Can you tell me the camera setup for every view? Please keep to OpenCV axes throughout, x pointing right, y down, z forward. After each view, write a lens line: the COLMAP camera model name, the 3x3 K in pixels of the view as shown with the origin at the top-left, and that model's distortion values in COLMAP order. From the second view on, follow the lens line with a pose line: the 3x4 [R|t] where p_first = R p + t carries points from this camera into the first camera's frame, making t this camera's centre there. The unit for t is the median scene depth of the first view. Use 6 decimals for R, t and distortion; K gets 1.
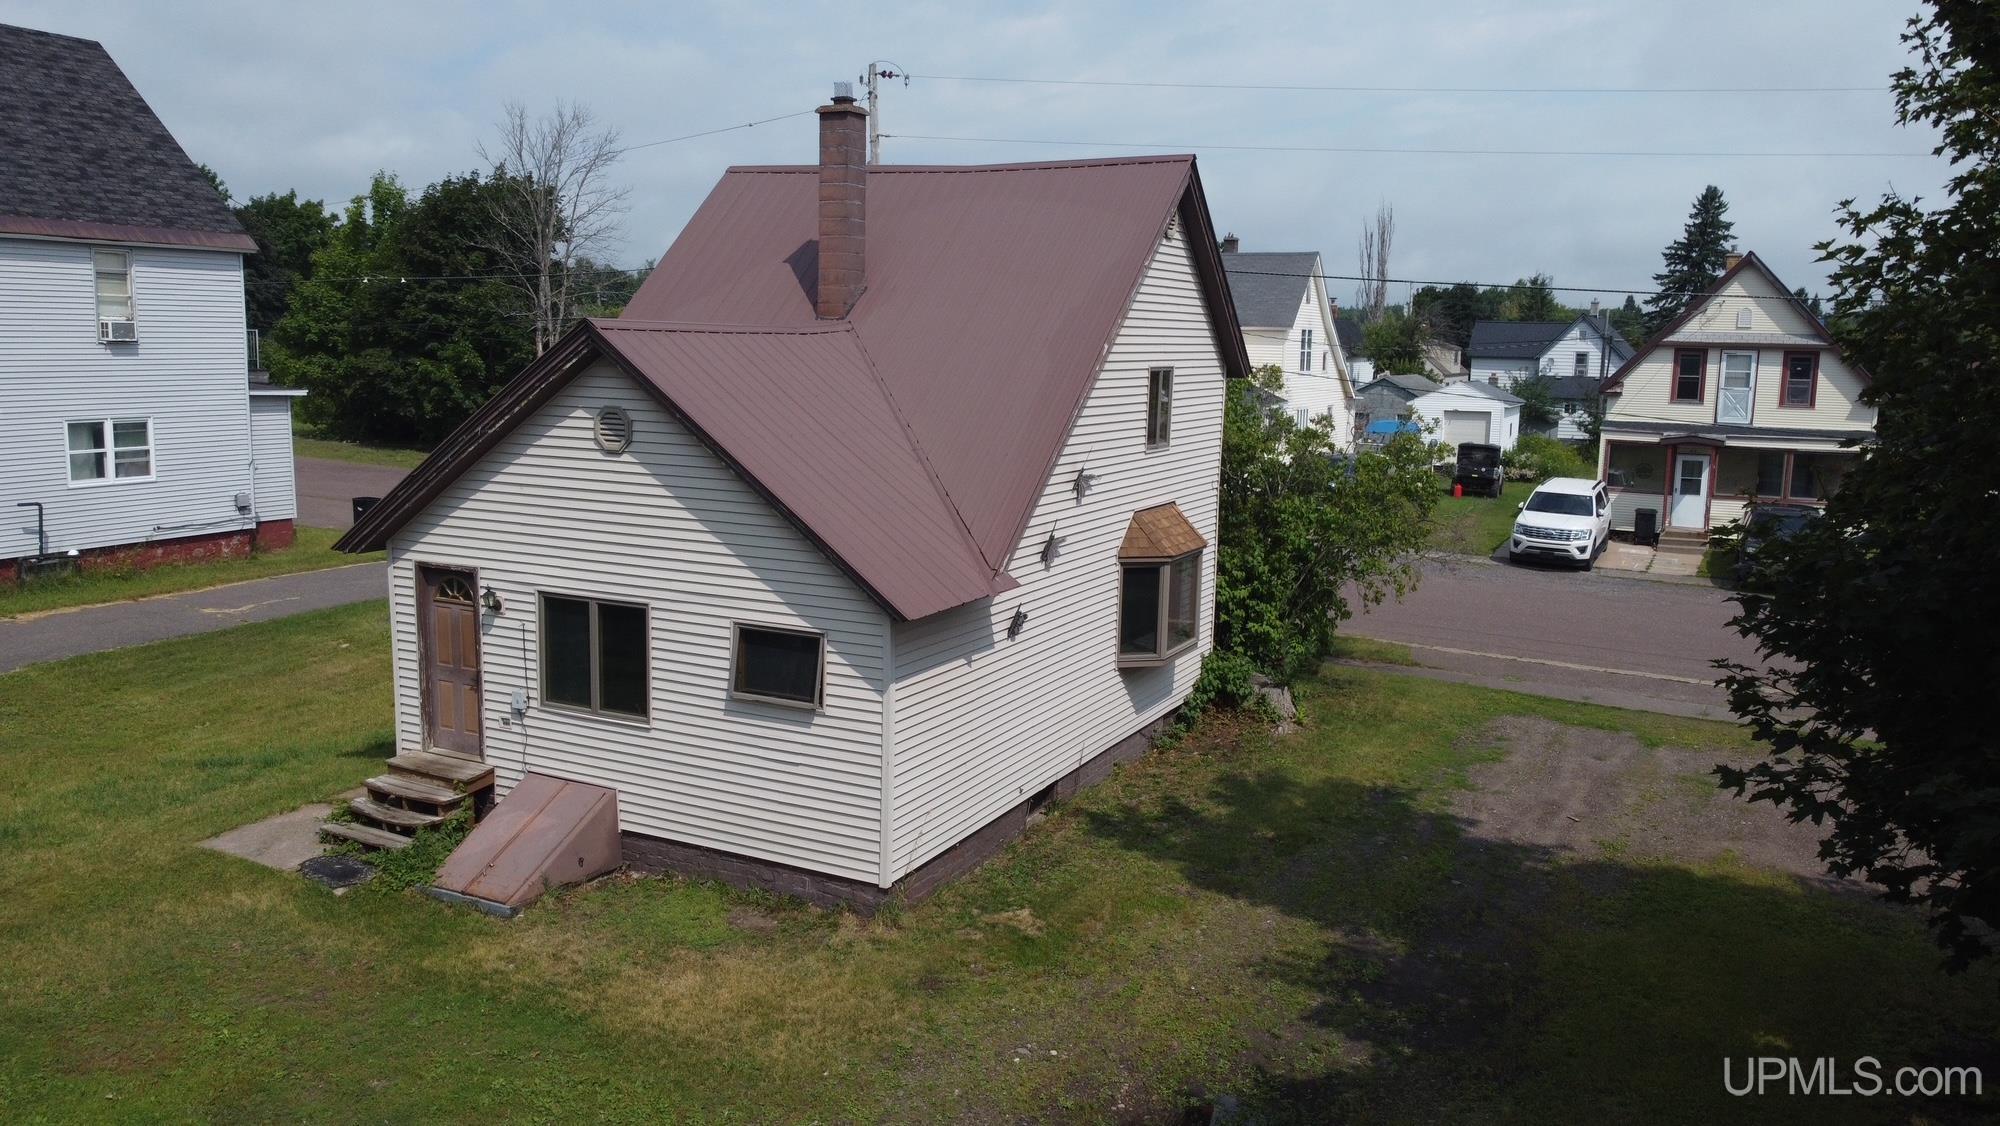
lens RADIAL K [[1511.0, 0, 994.8], [0, 1511.0, 561.4], [0, 0, 1]] dist [0.006200, 0.000042]
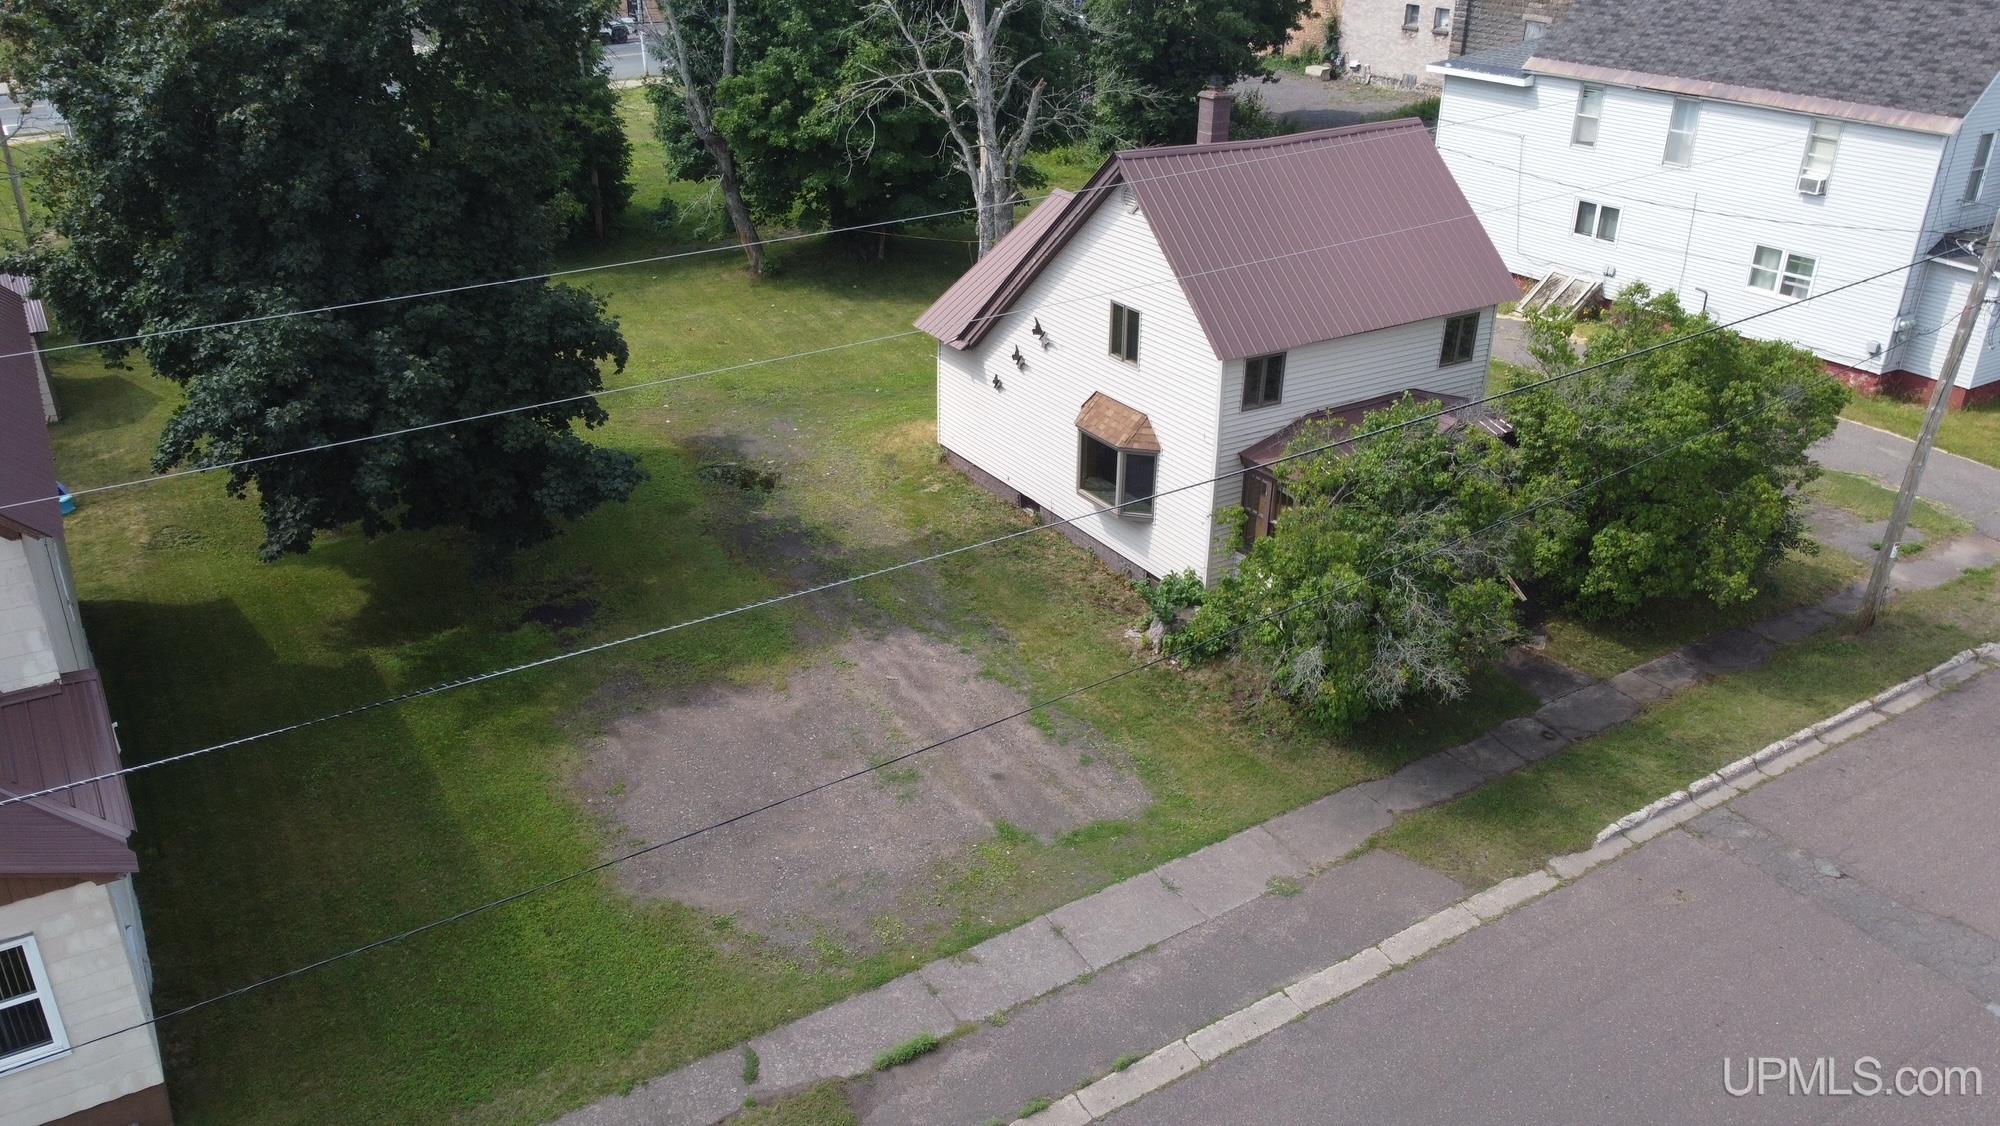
lens RADIAL K [[1511.0, 0, 994.8], [0, 1511.0, 561.4], [0, 0, 1]] dist [0.006200, 0.000042]
pose [[-0.523550, 0.340233, -0.781113, 1.456050], [-0.150916, 0.865273, 0.478044, -0.623371], [0.838522, 0.368163, -0.401668, 1.699051]]
